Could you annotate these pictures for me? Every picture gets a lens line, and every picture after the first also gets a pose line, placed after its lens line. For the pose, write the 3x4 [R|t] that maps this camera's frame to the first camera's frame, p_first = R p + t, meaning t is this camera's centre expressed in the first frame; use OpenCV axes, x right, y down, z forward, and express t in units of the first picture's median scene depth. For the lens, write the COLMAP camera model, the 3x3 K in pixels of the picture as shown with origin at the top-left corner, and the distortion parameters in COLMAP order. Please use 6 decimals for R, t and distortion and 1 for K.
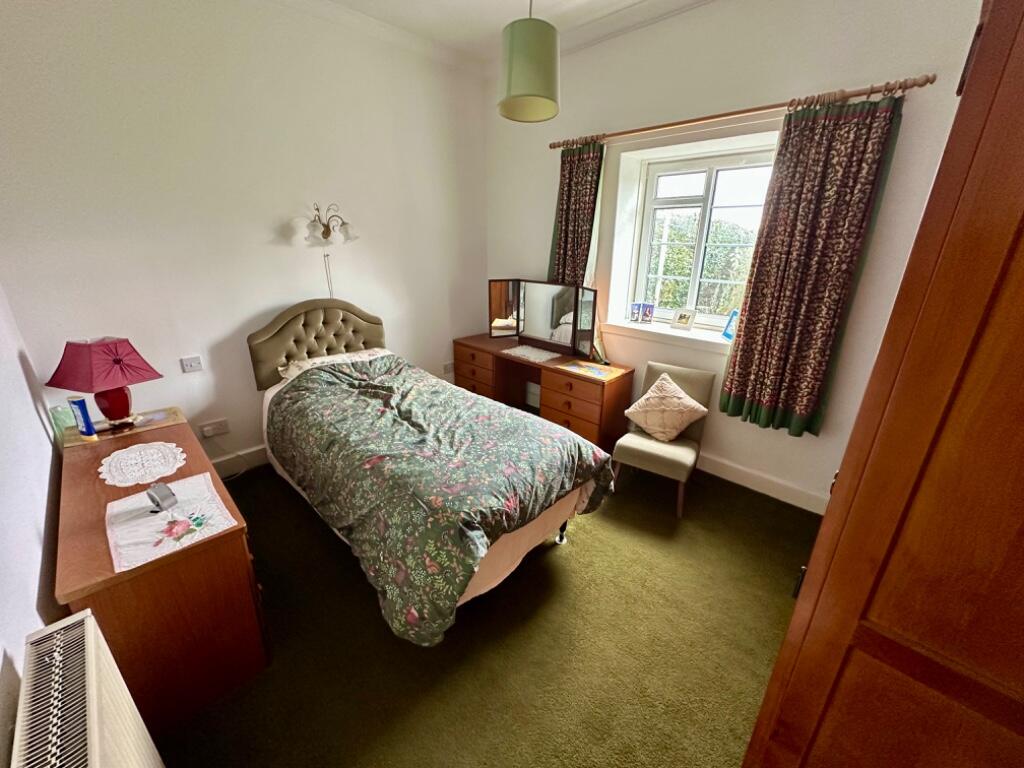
lens RADIAL K [[410.0, 0, 512.3], [0, 410.0, 385.5], [0, 0, 1]] dist [0.003652, 0.000645]
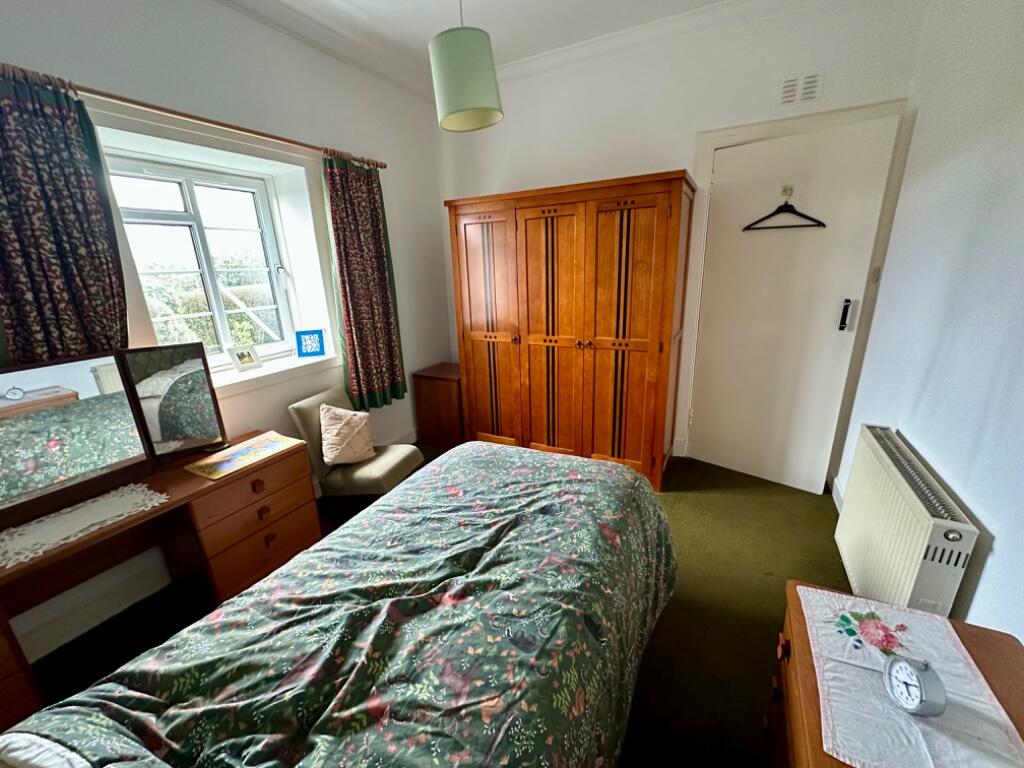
lens RADIAL K [[410.0, 0, 511.6], [0, 410.0, 385.4], [0, 0, 1]] dist [0.003652, 0.000645]
pose [[-0.287123, -0.277336, 0.916867, -0.680534], [0.357450, 0.857009, 0.371168, -0.299925], [-0.888701, 0.434305, -0.146933, 0.863485]]
